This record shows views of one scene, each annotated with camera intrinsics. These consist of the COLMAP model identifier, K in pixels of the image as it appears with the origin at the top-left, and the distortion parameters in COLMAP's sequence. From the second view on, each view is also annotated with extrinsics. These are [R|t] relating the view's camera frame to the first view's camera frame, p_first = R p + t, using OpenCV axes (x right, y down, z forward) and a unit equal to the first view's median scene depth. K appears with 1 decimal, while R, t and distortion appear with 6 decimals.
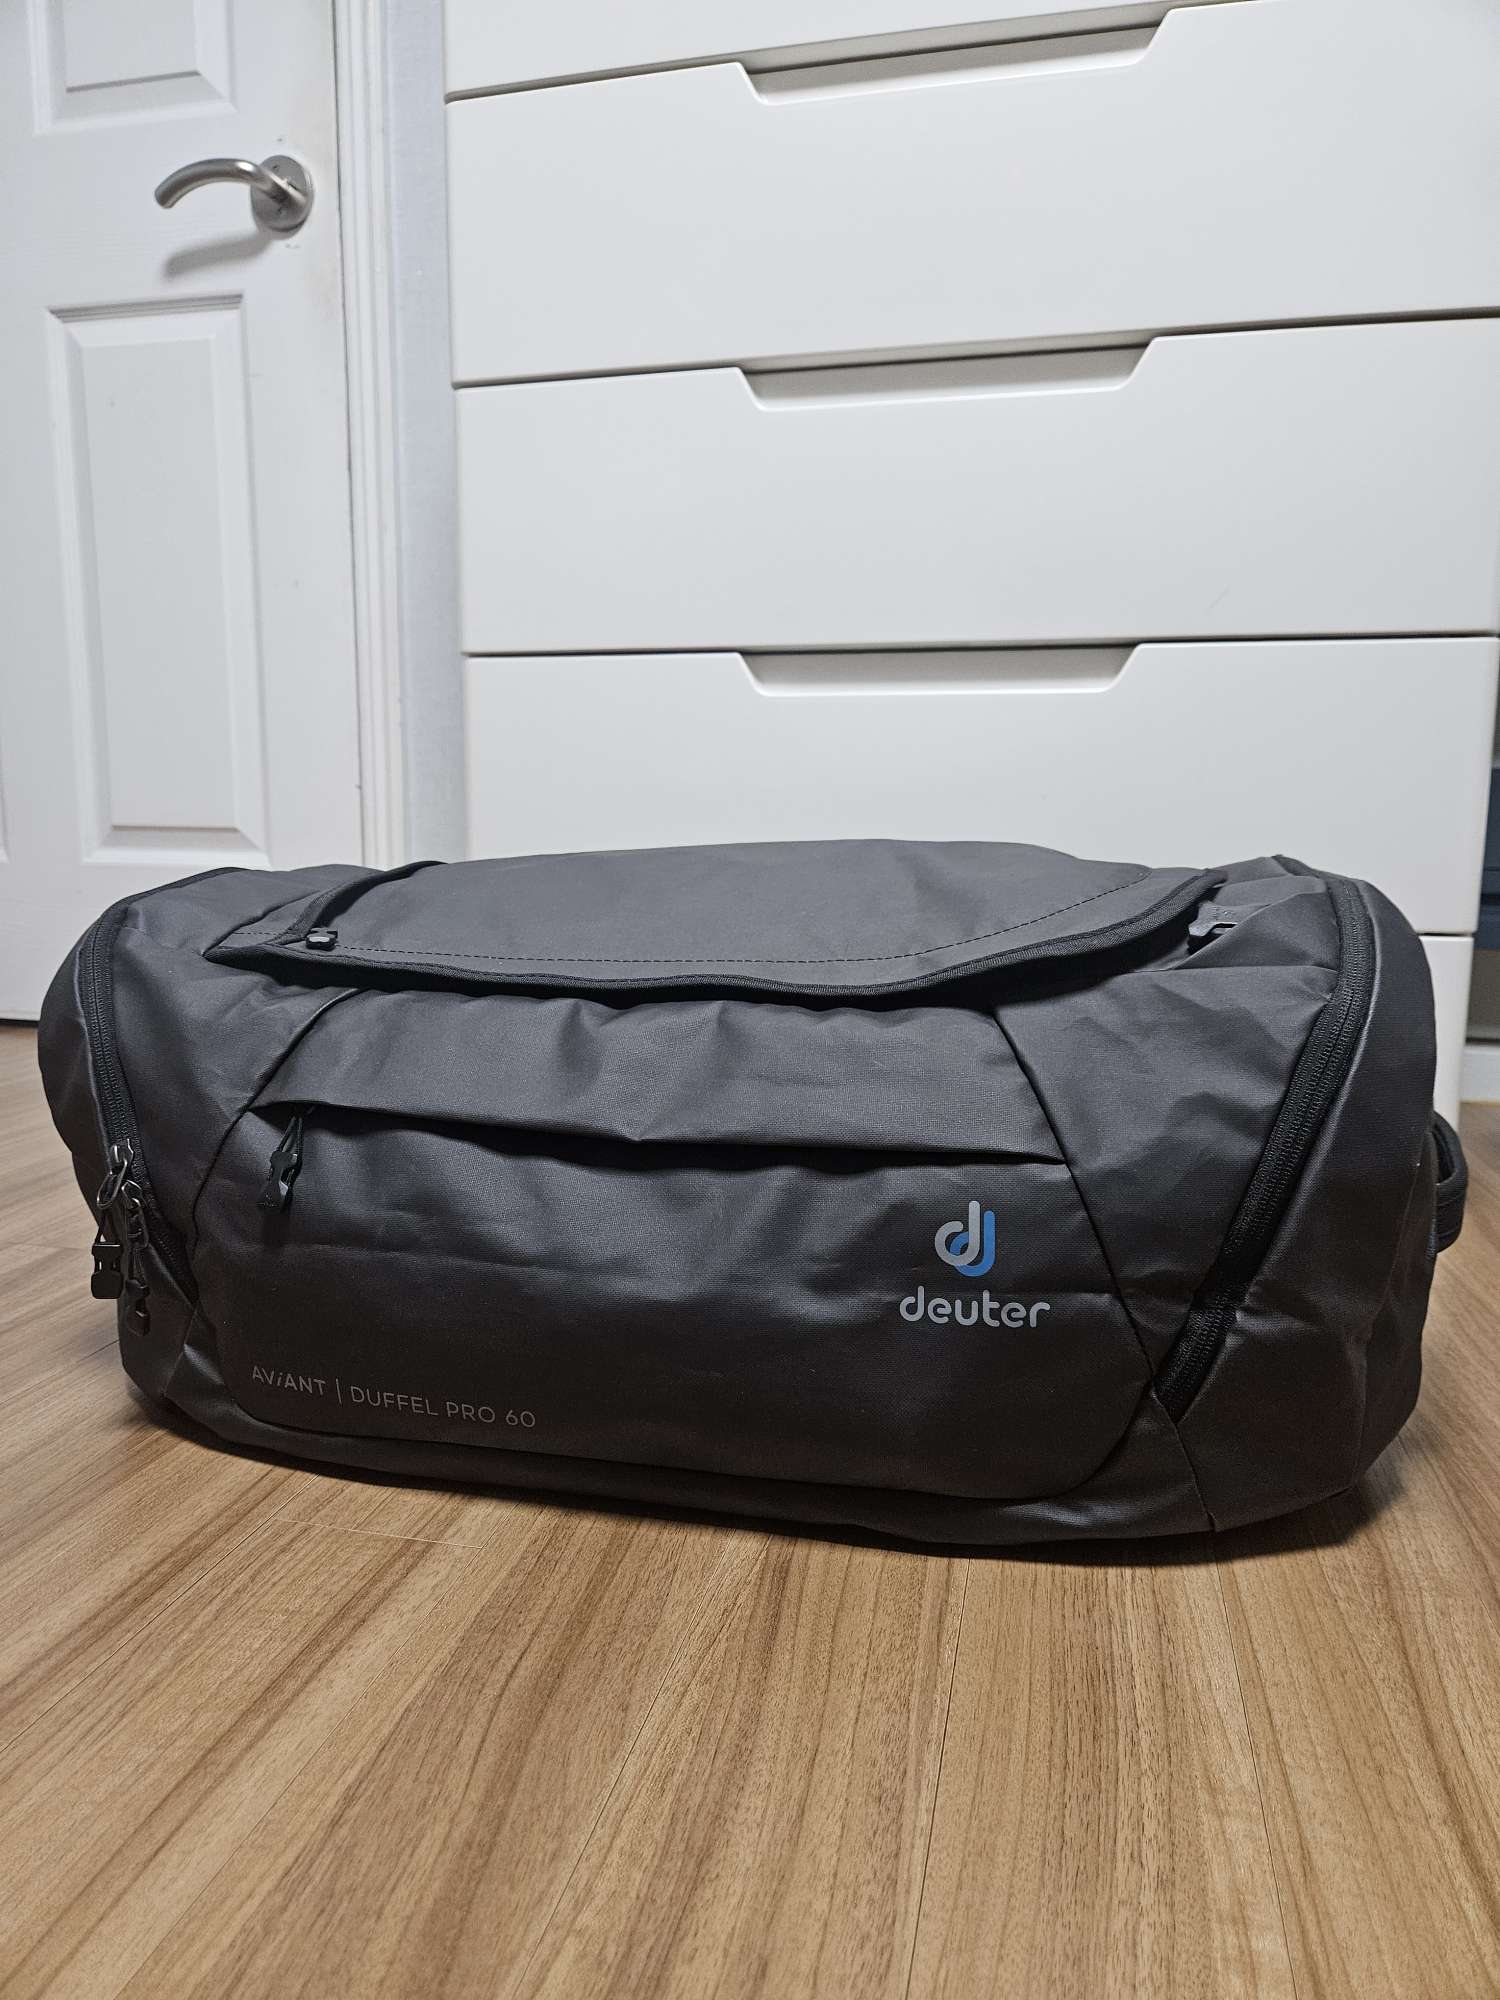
lens RADIAL K [[1350.3, 0, 746.9], [0, 1350.3, 1011.0], [0, 0, 1]] dist [0.054549, -0.052702]
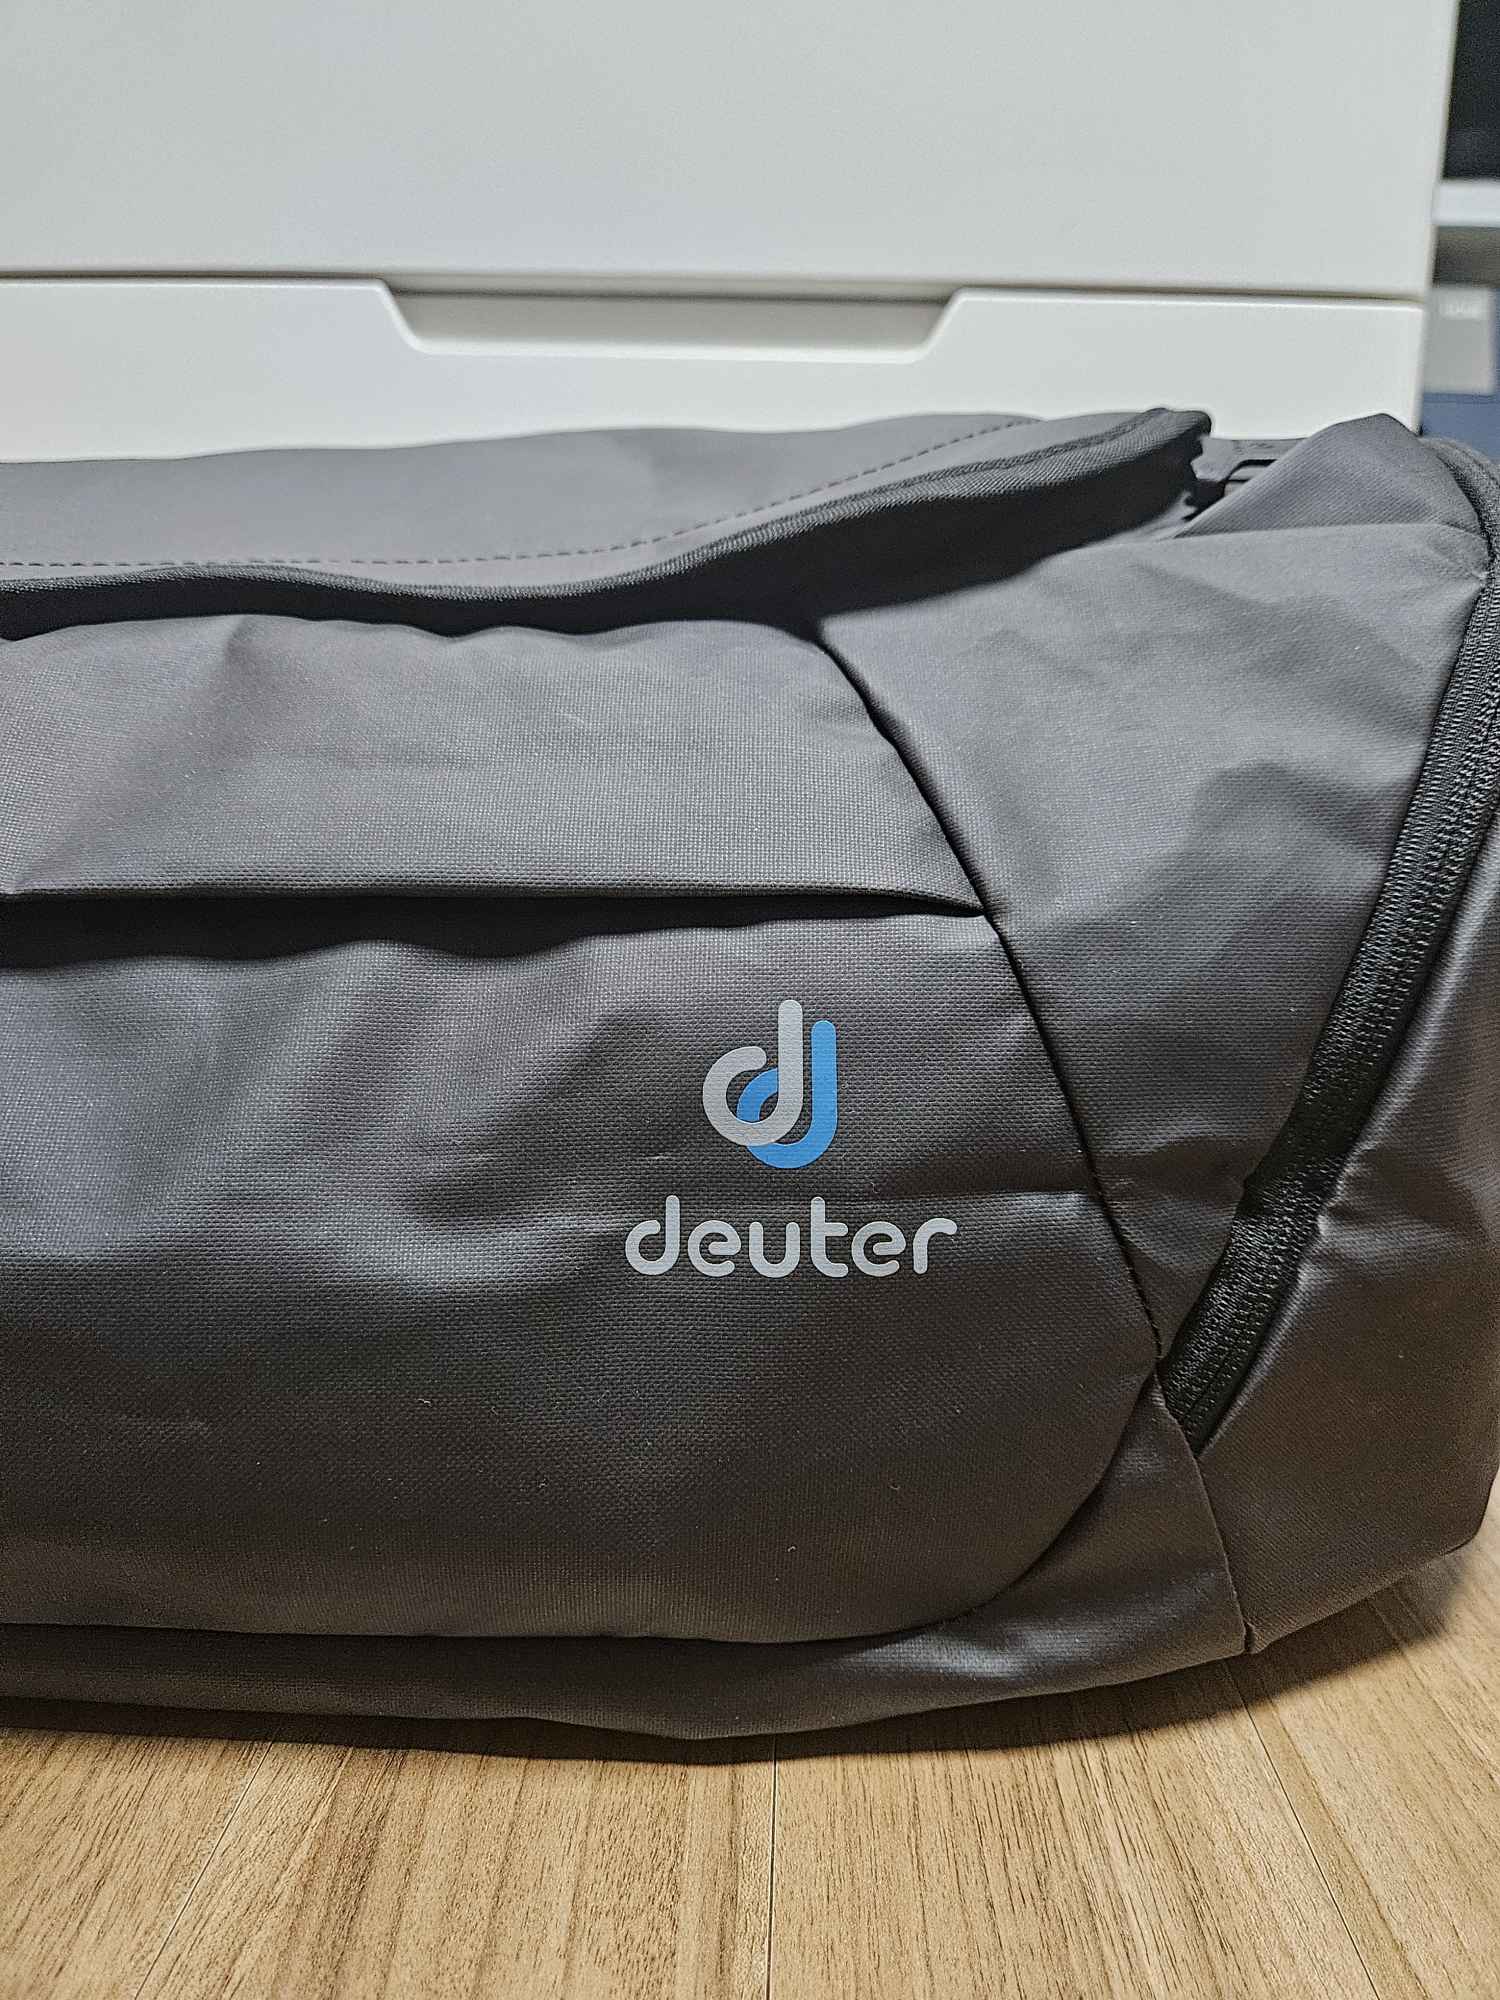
lens RADIAL K [[1348.1, 0, 754.8], [0, 1348.1, 986.8], [0, 0, 1]] dist [0.059333, -0.071007]
pose [[0.979533, -0.013121, 0.200853, 0.067471], [0.006080, 0.999347, 0.035631, 0.120120], [-0.201190, -0.033681, 0.978973, 0.568137]]
